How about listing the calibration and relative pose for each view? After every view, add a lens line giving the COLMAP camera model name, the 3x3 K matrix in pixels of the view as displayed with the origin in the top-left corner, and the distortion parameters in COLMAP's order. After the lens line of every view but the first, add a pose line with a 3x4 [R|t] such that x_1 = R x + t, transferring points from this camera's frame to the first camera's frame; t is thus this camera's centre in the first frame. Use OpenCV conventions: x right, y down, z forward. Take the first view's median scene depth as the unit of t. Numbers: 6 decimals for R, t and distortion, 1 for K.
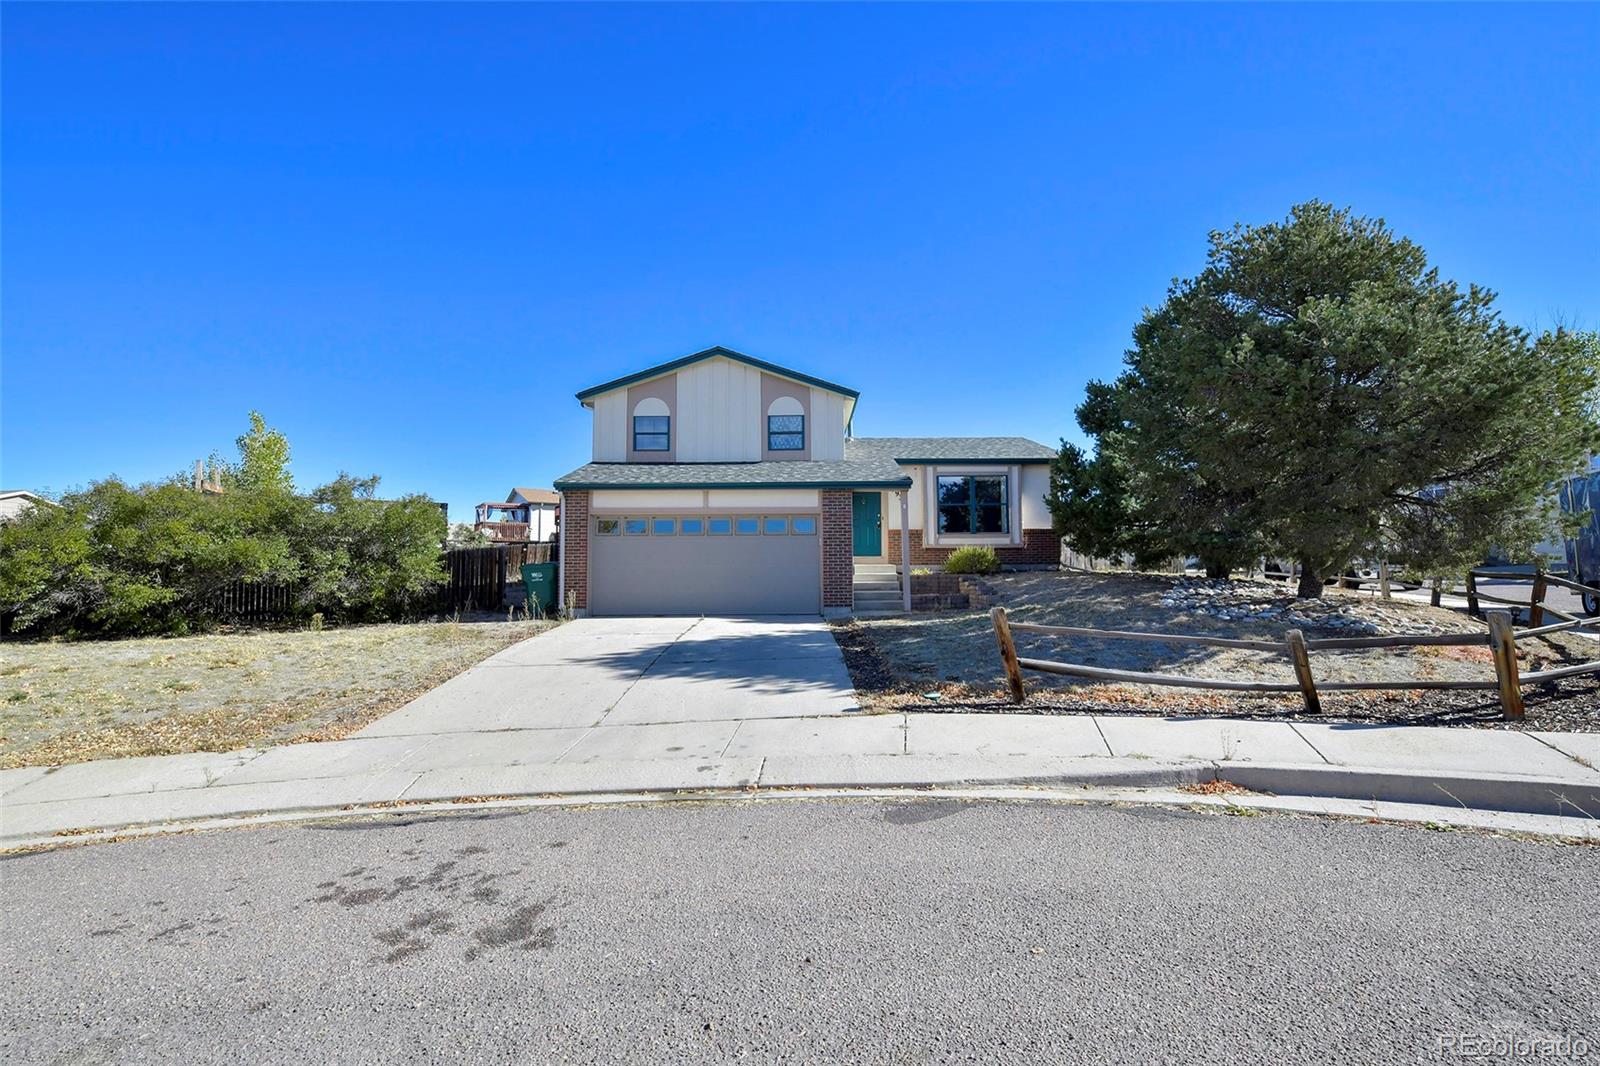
lens RADIAL K [[739.0, 0, 800.5], [0, 739.0, 534.5], [0, 0, 1]] dist [-0.000685, 0.000050]
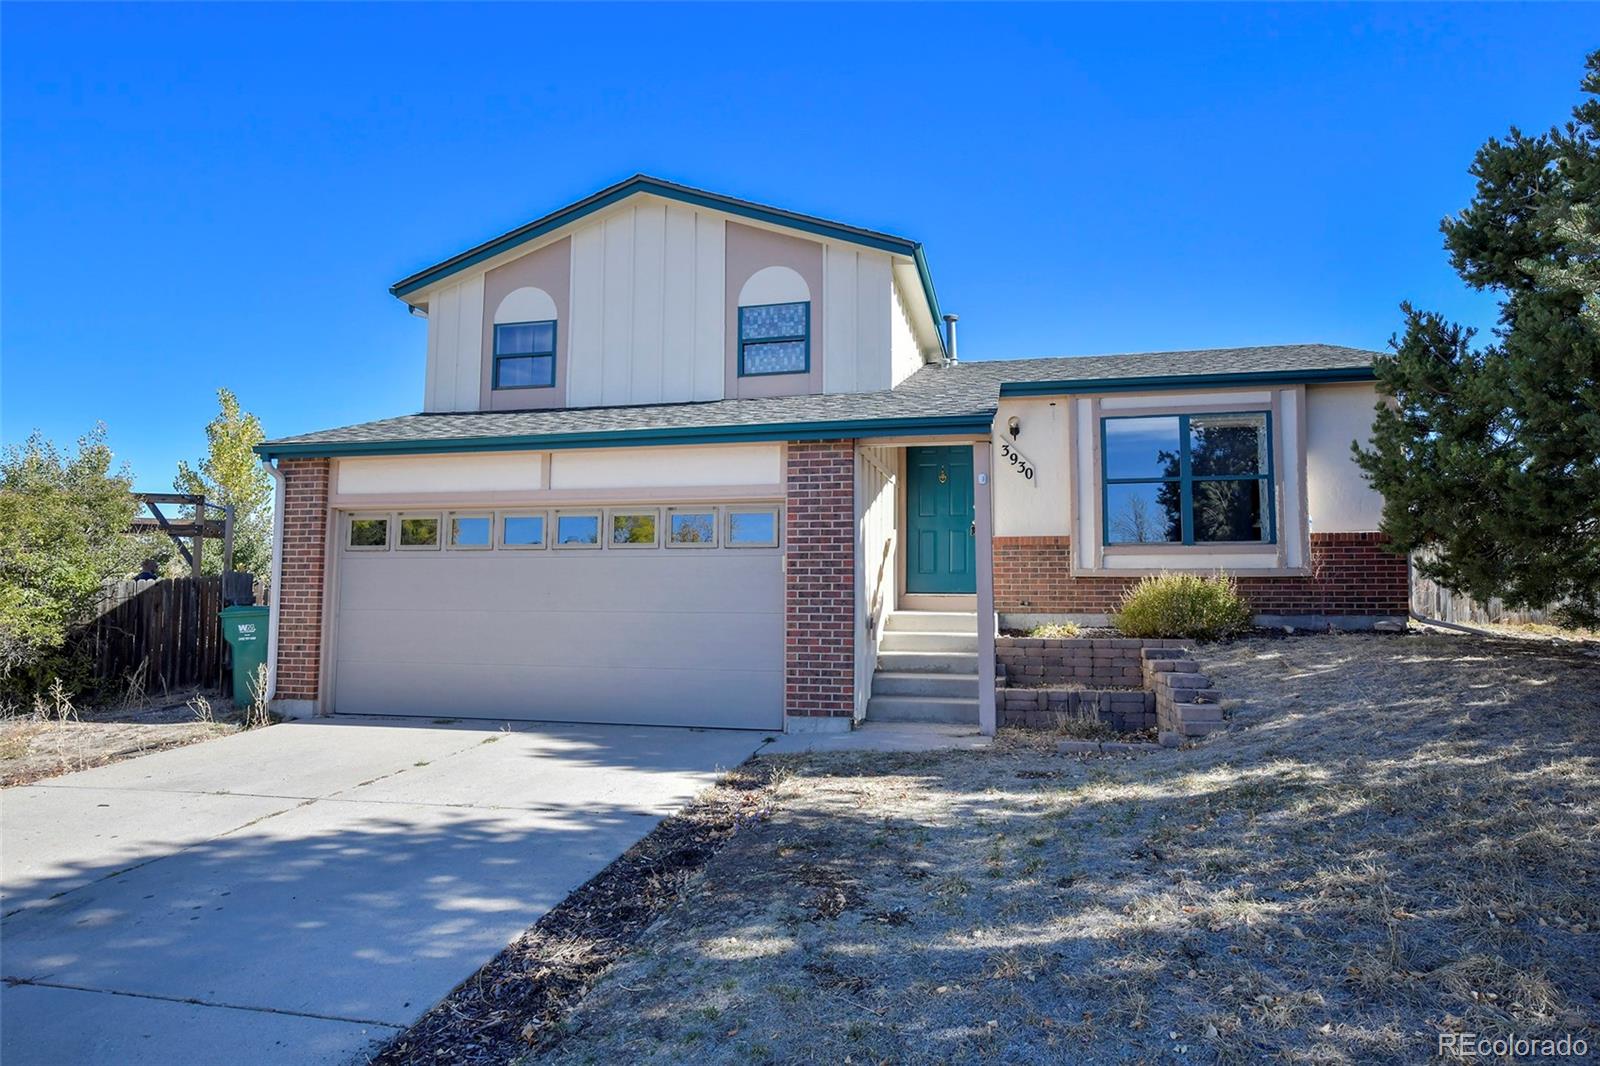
lens RADIAL K [[960.6, 0, 799.2], [0, 960.6, 532.6], [0, 0, 1]] dist [0.002836, -0.002545]
pose [[0.971698, -0.007001, -0.236123, 0.147057], [0.002632, 0.999820, -0.018813, 0.001874], [0.236212, 0.017659, 0.971541, 0.394552]]
